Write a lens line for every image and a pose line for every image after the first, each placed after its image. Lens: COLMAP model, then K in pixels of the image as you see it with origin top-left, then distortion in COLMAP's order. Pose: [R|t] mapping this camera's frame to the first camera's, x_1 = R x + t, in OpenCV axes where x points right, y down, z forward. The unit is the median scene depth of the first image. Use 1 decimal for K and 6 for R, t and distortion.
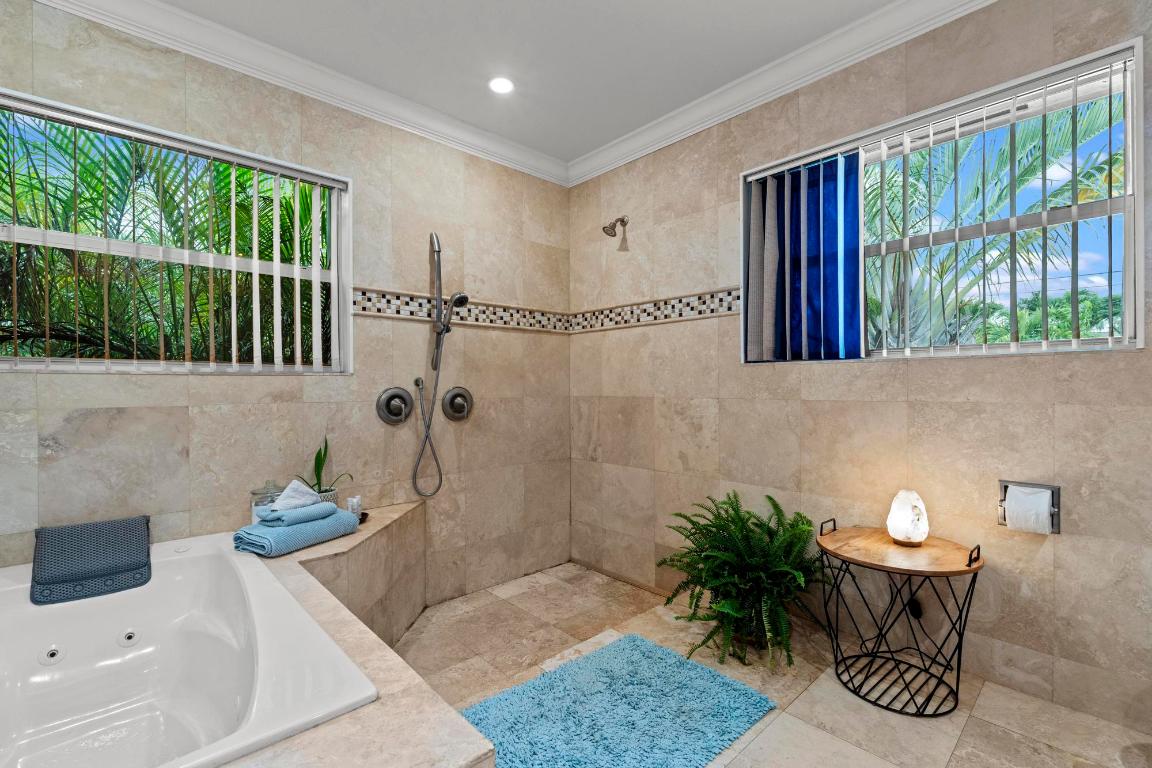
lens RADIAL K [[497.4, 0, 582.4], [0, 497.4, 386.7], [0, 0, 1]] dist [-0.008936, -0.000360]
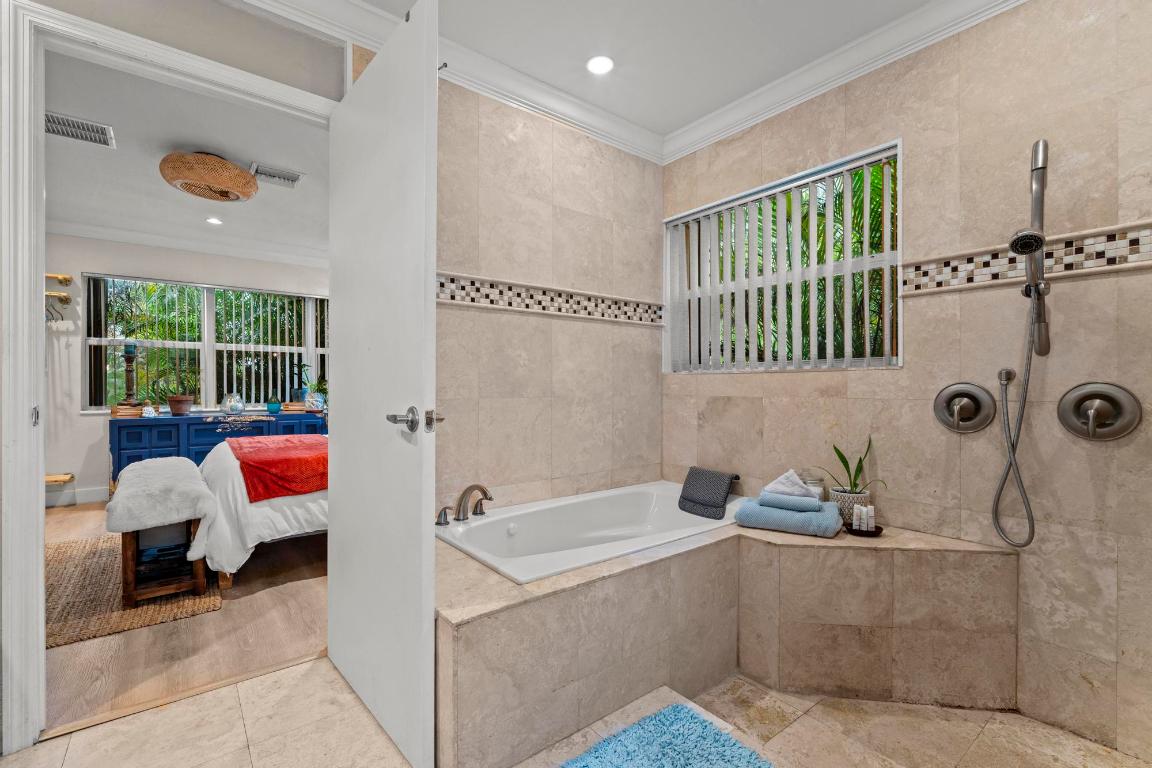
lens RADIAL K [[515.3, 0, 576.0], [0, 515.3, 384.0], [0, 0, 1]] dist [-0.009507, -0.000088]
pose [[-0.095850, 0.006581, -0.995374, 0.462328], [0.005654, 0.999966, 0.006067, -0.004824], [0.995380, -0.005047, -0.095884, 0.521381]]
